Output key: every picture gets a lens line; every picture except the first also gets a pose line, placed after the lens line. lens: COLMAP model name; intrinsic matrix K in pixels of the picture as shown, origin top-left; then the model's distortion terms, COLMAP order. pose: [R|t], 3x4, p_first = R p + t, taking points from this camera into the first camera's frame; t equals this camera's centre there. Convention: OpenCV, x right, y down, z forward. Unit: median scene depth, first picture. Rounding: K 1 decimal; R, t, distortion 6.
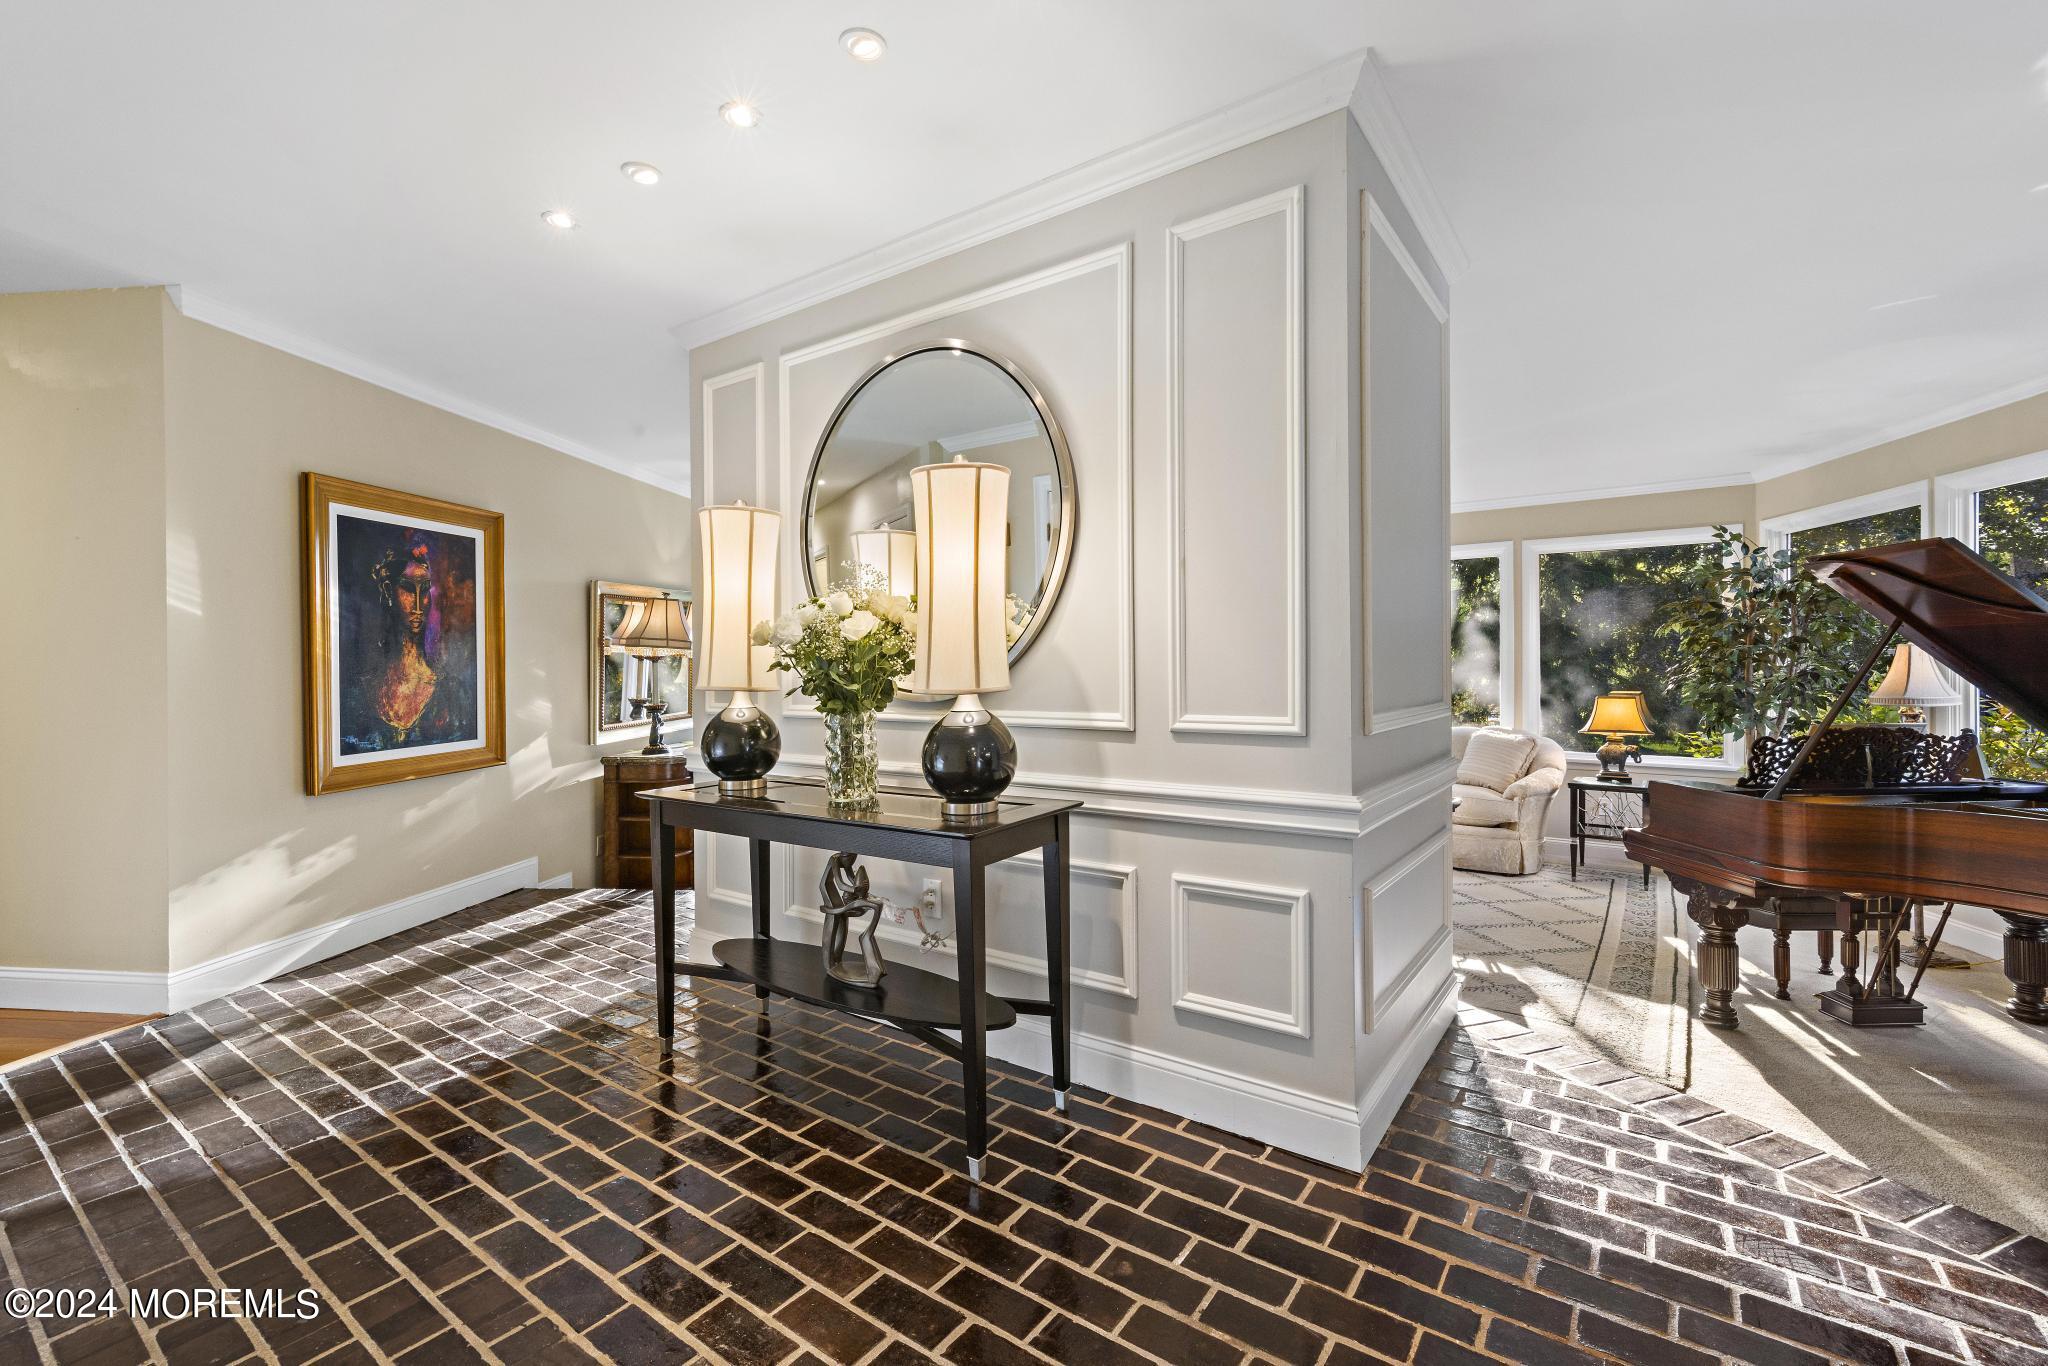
lens RADIAL K [[890.1, 0, 1027.8], [0, 890.1, 672.5], [0, 0, 1]] dist [0.001093, -0.000103]
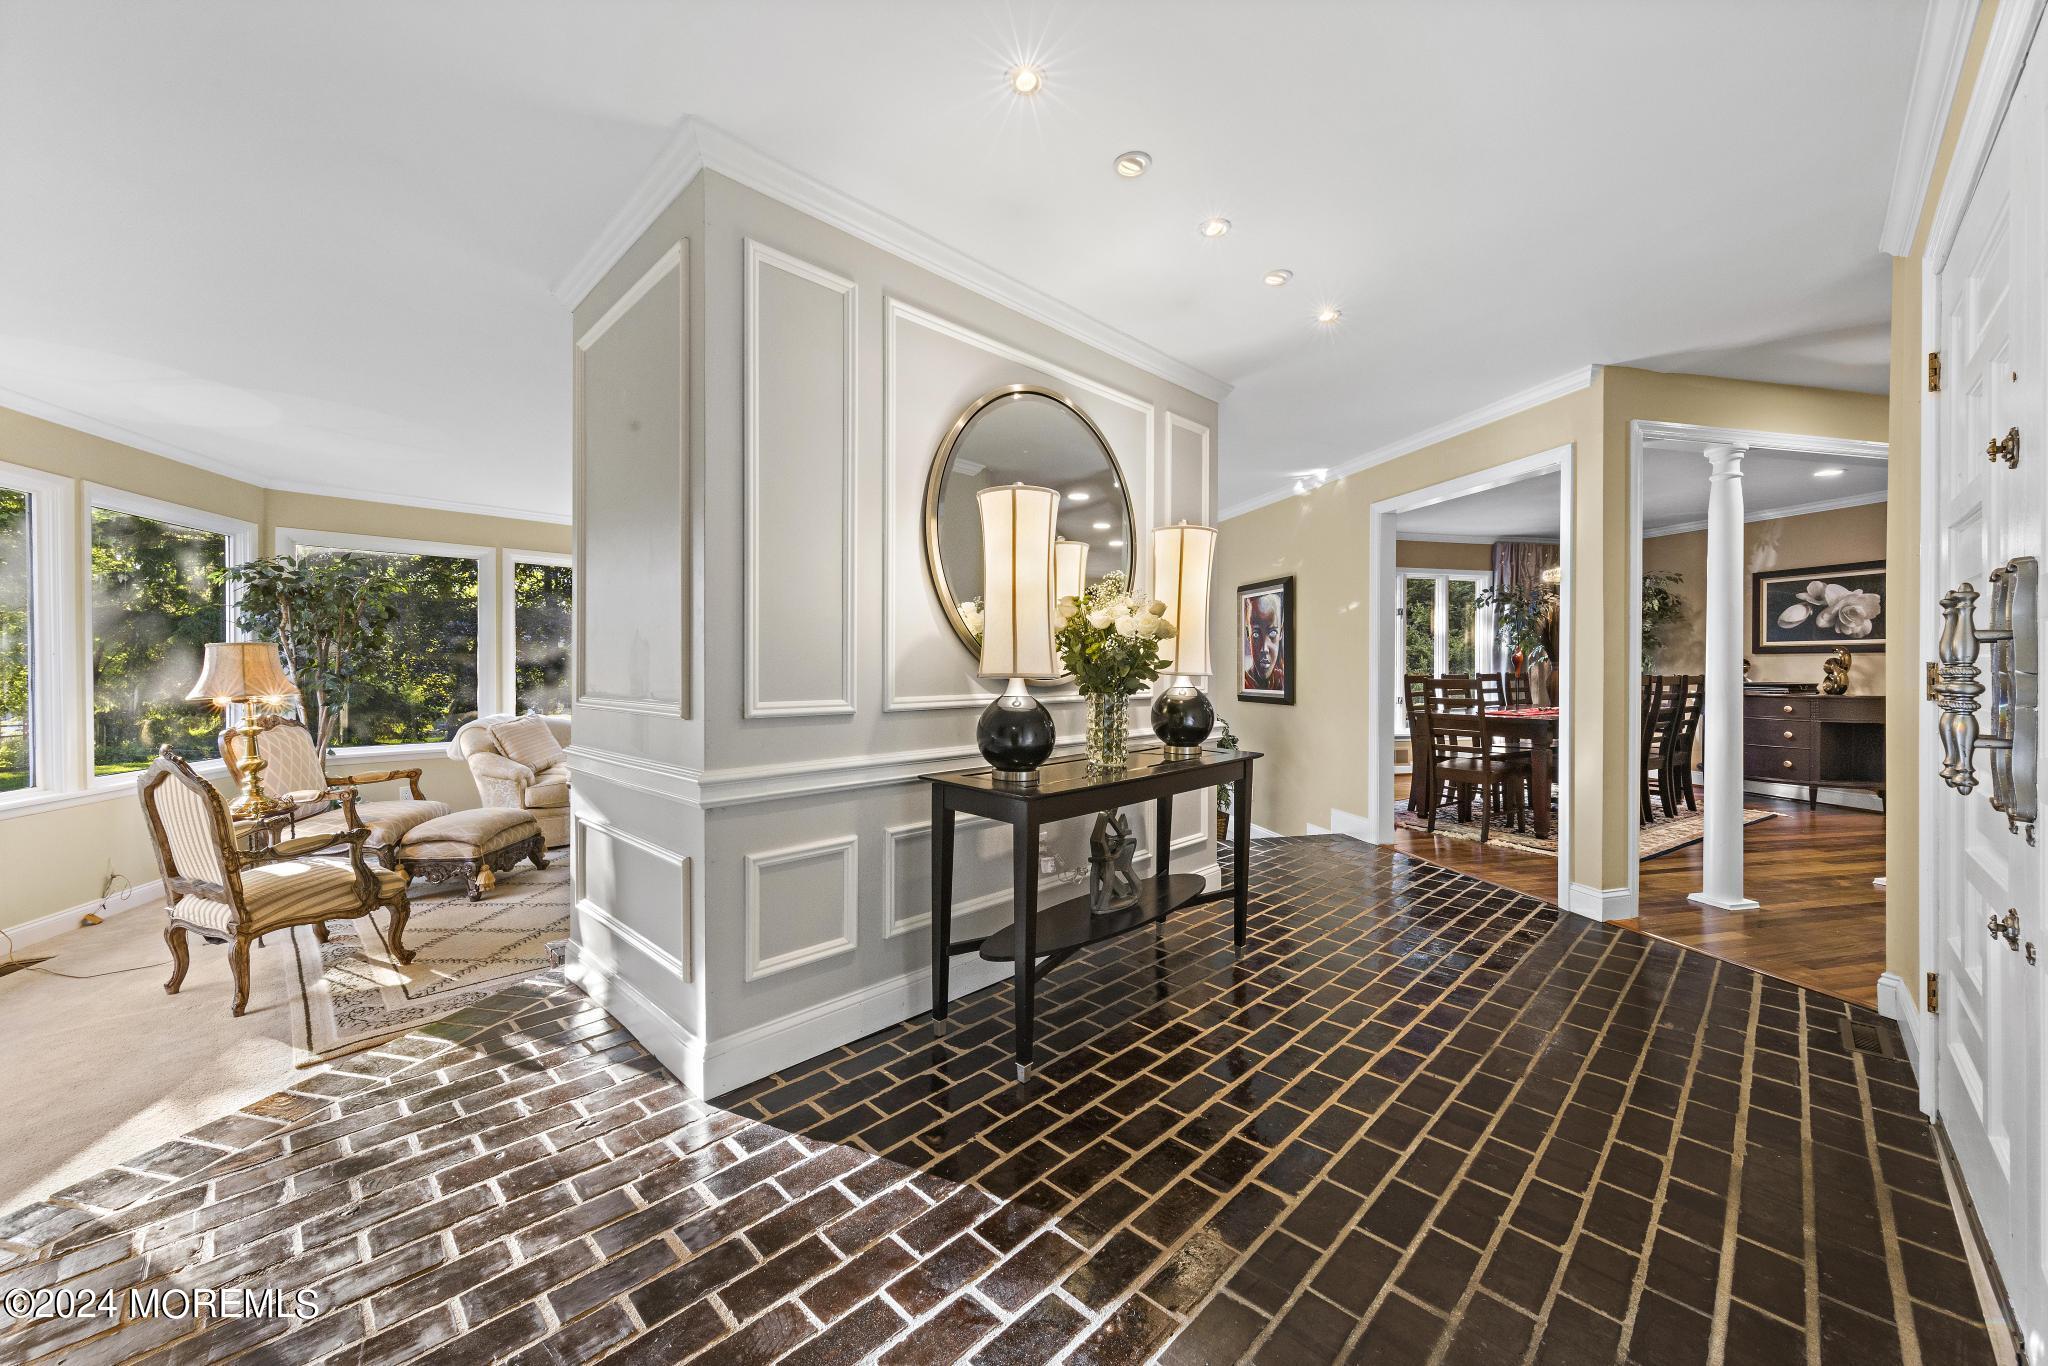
lens RADIAL K [[771.8, 0, 1028.4], [0, 771.8, 677.6], [0, 0, 1]] dist [-0.000134, 0.000016]
pose [[0.152365, -0.008514, 0.988288, -1.251085], [0.001228, 0.999964, 0.008426, 0.011918], [-0.988324, -0.000070, 0.152370, 0.932372]]
